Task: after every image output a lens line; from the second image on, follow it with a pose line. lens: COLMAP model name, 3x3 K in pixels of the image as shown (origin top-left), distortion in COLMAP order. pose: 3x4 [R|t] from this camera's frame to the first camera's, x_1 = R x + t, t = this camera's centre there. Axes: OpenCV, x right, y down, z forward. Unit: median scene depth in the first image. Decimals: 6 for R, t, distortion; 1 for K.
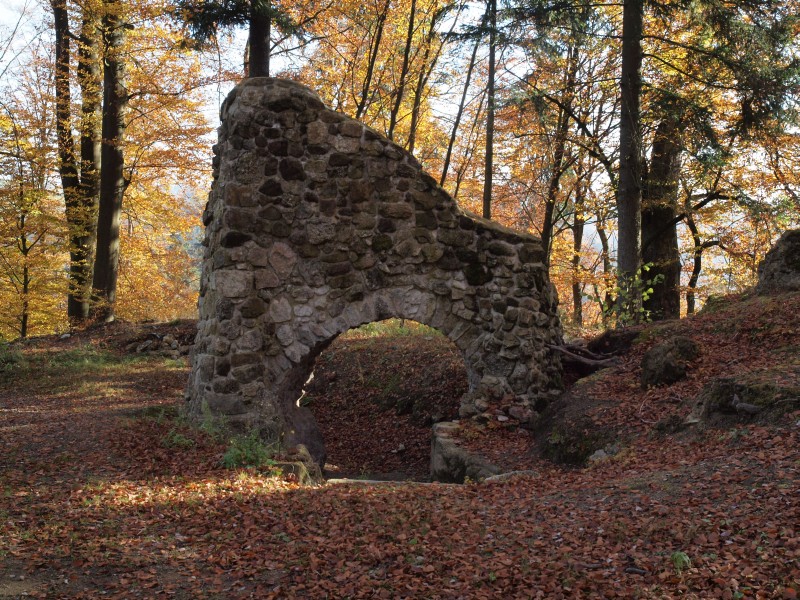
lens RADIAL K [[1116.3, 0, 400.3], [0, 1116.3, 300.6], [0, 0, 1]] dist [0.005334, 0.000000]
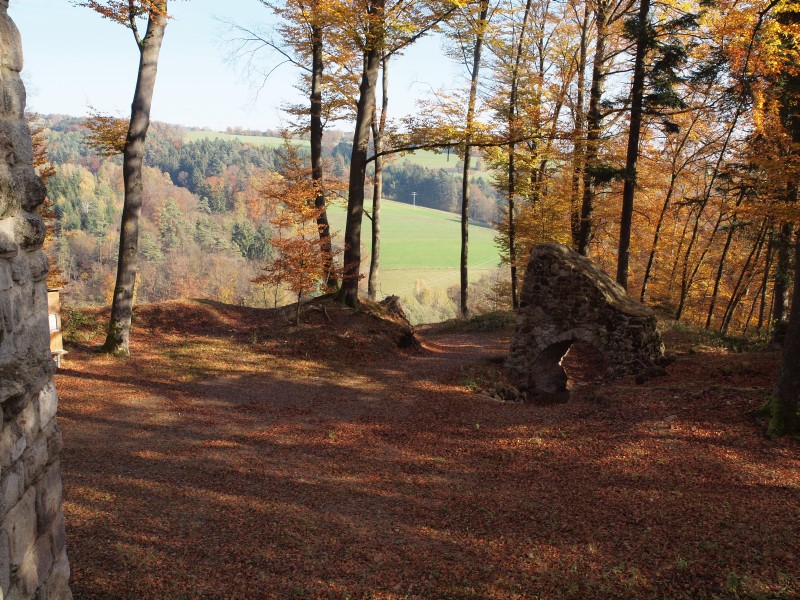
lens RADIAL K [[747.0, 0, 400.1], [0, 747.0, 299.4], [0, 0, 1]] dist [0.000405, 0.000000]
pose [[0.754272, 0.116069, -0.646221, 0.820042], [-0.052423, 0.991754, 0.116943, -0.266906], [0.654466, -0.054330, 0.754137, -0.613390]]
